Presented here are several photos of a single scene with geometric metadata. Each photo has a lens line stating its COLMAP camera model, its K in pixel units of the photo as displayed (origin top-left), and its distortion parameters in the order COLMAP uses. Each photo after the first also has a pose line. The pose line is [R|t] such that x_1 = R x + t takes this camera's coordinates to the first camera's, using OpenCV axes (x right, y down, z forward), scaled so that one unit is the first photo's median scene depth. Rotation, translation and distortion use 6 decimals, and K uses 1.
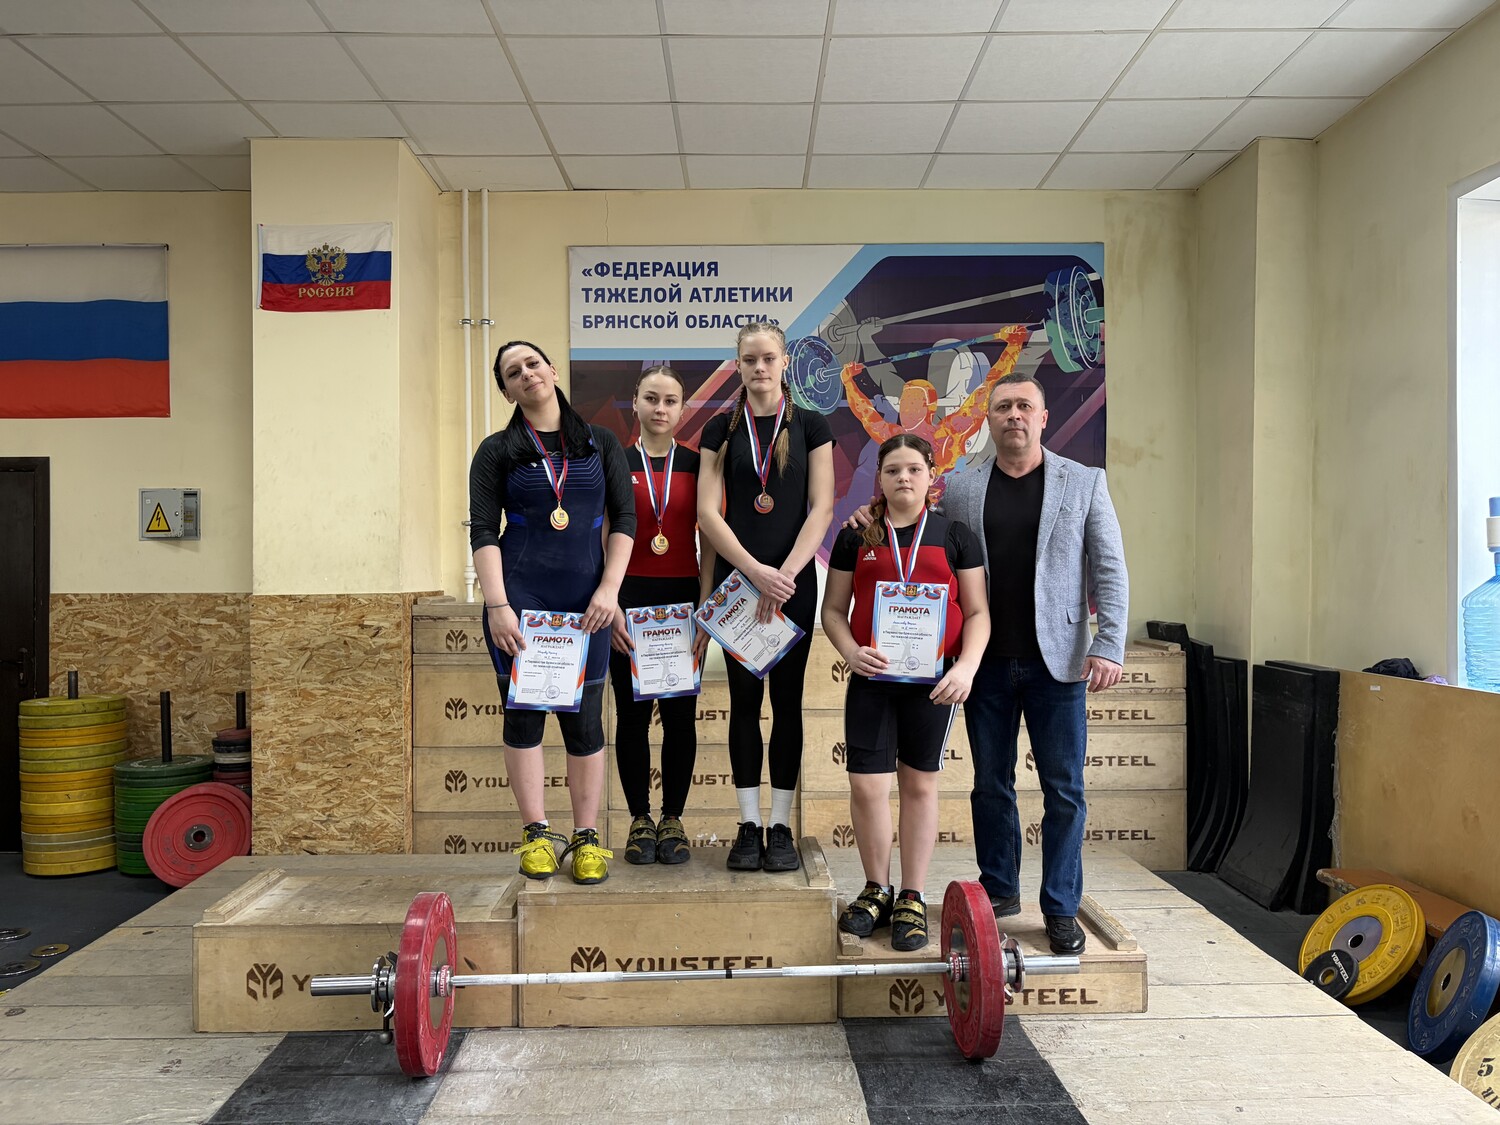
lens RADIAL K [[1191.4, 0, 744.7], [0, 1191.4, 574.7], [0, 0, 1]] dist [0.009697, 0.011855]
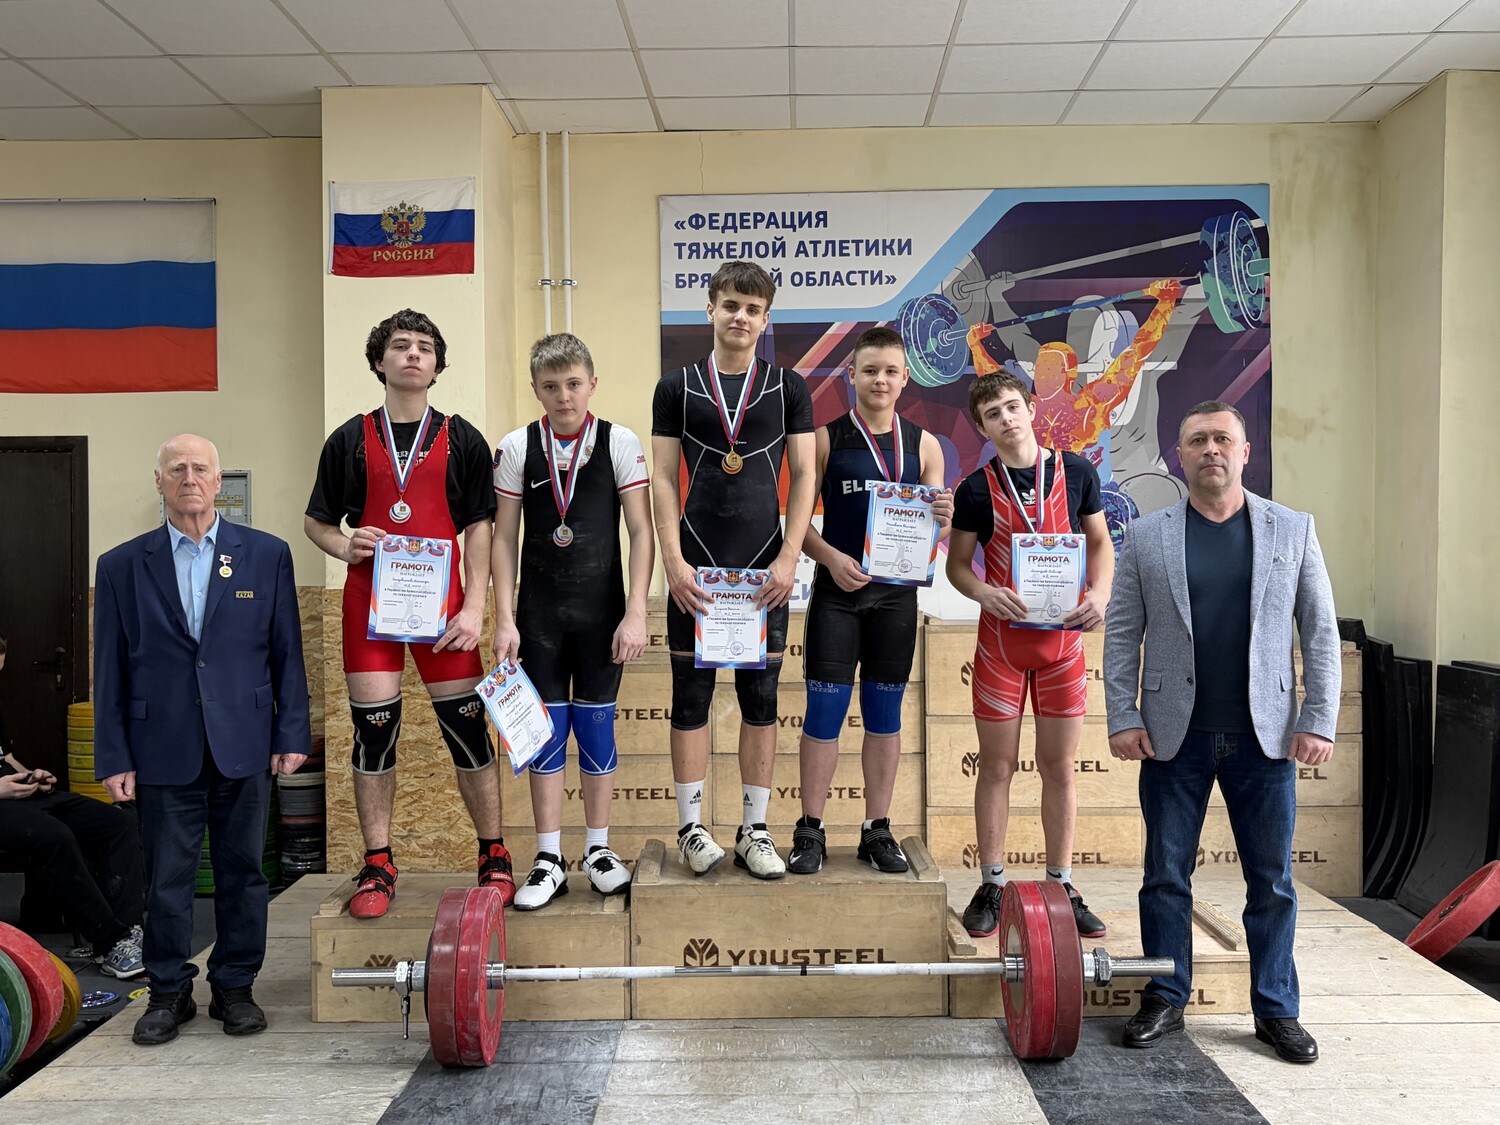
lens RADIAL K [[1520.1, 0, 739.7], [0, 1520.1, 577.8], [0, 0, 1]] dist [0.012386, 0.000000]
pose [[0.999351, -0.001869, -0.035984, -0.047647], [0.002387, 0.999894, 0.014356, -0.006646], [0.035954, -0.014433, 0.999249, -0.134654]]
